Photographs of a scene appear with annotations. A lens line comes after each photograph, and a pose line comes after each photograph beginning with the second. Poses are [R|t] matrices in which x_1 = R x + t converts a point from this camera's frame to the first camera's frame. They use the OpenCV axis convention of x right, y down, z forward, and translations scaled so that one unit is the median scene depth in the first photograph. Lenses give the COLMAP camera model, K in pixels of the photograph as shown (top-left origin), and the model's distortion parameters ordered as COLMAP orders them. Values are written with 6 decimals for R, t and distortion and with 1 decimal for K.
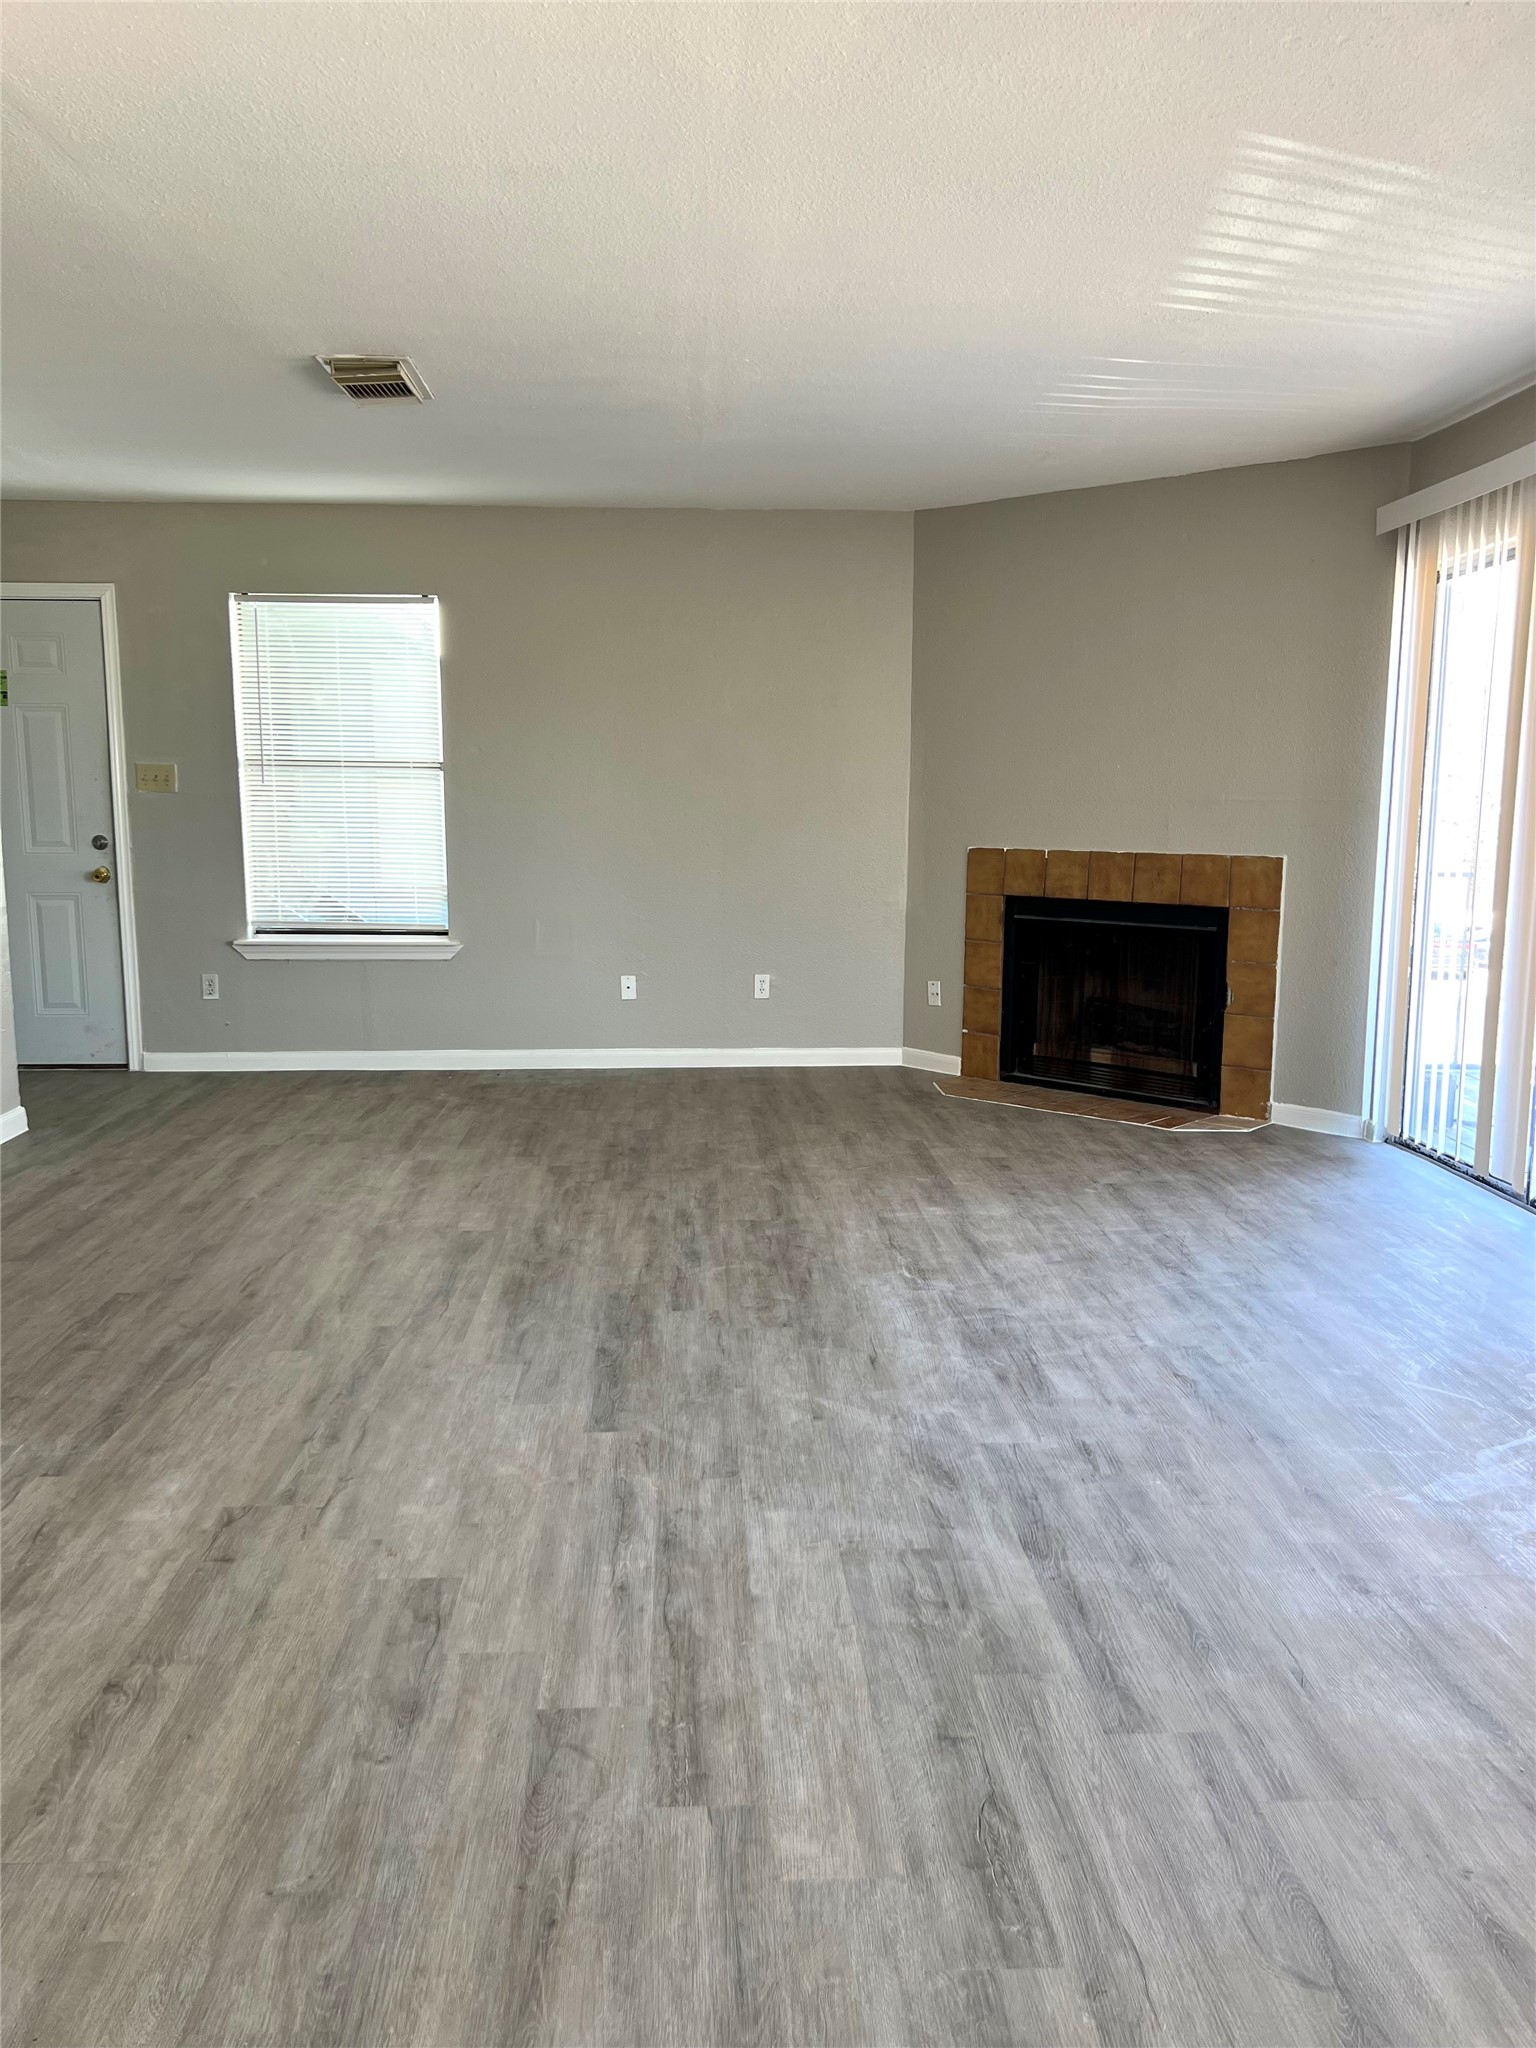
lens RADIAL K [[1542.1, 0, 752.1], [0, 1542.1, 1022.5], [0, 0, 1]] dist [0.046605, -0.046517]
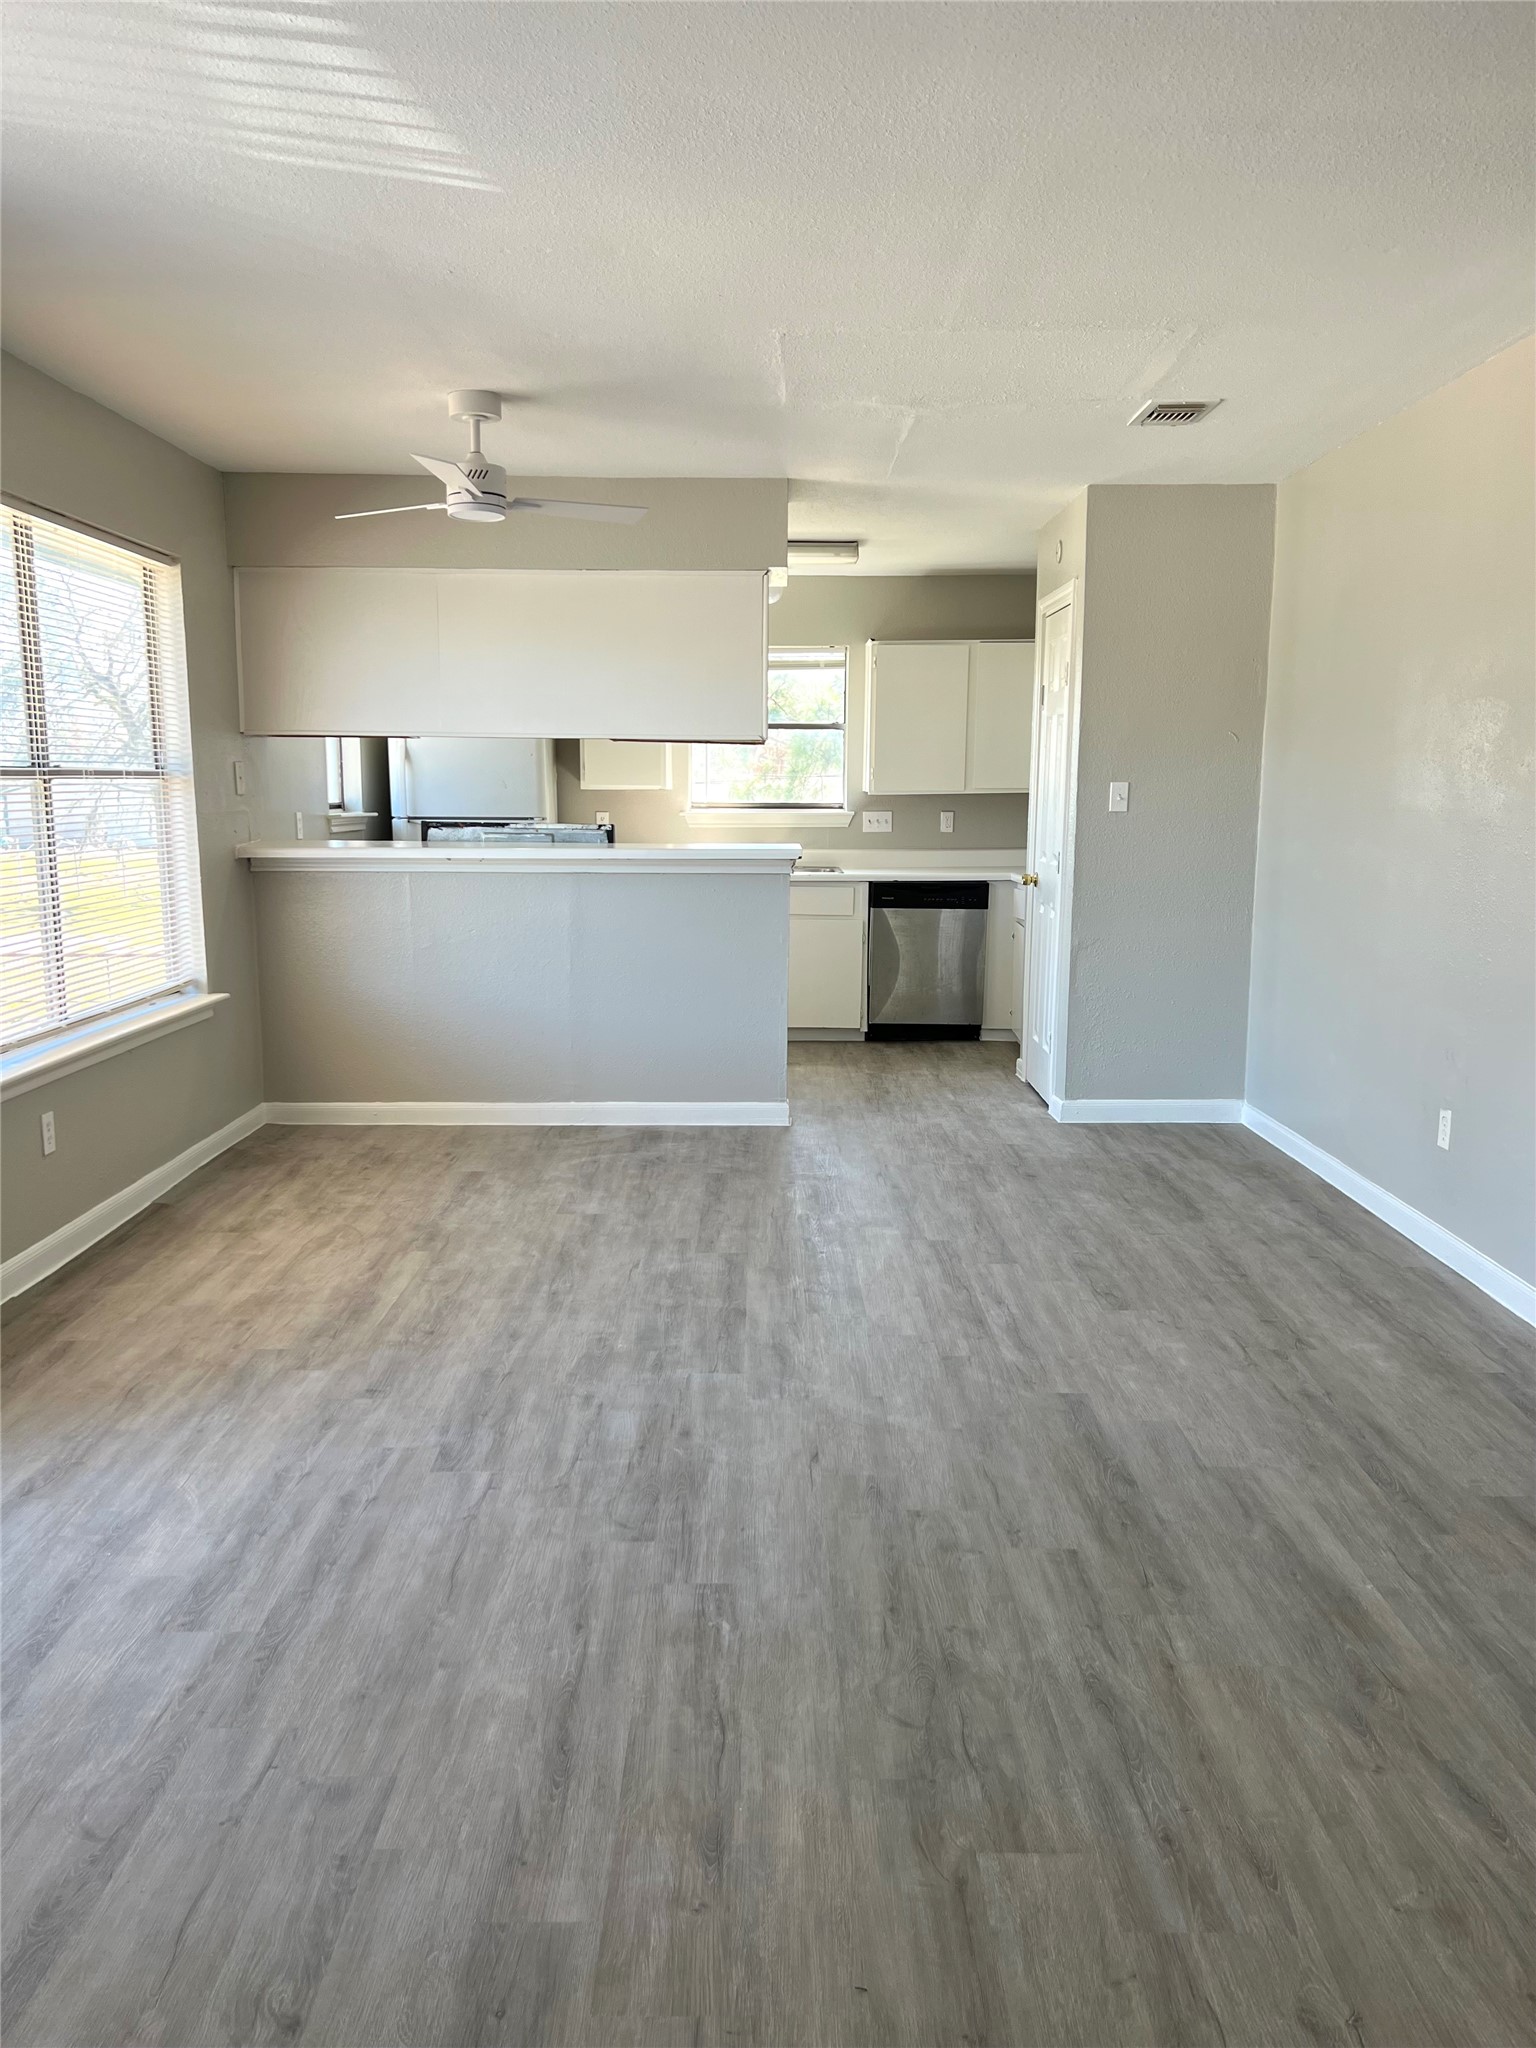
lens RADIAL K [[1542.1, 0, 759.6], [0, 1542.1, 1034.1], [0, 0, 1]] dist [0.046605, -0.046517]
pose [[-0.999054, -0.010783, 0.042138, 0.078287], [0.002410, 0.953571, 0.301158, -0.300773], [-0.043429, 0.300975, -0.952643, 1.860280]]
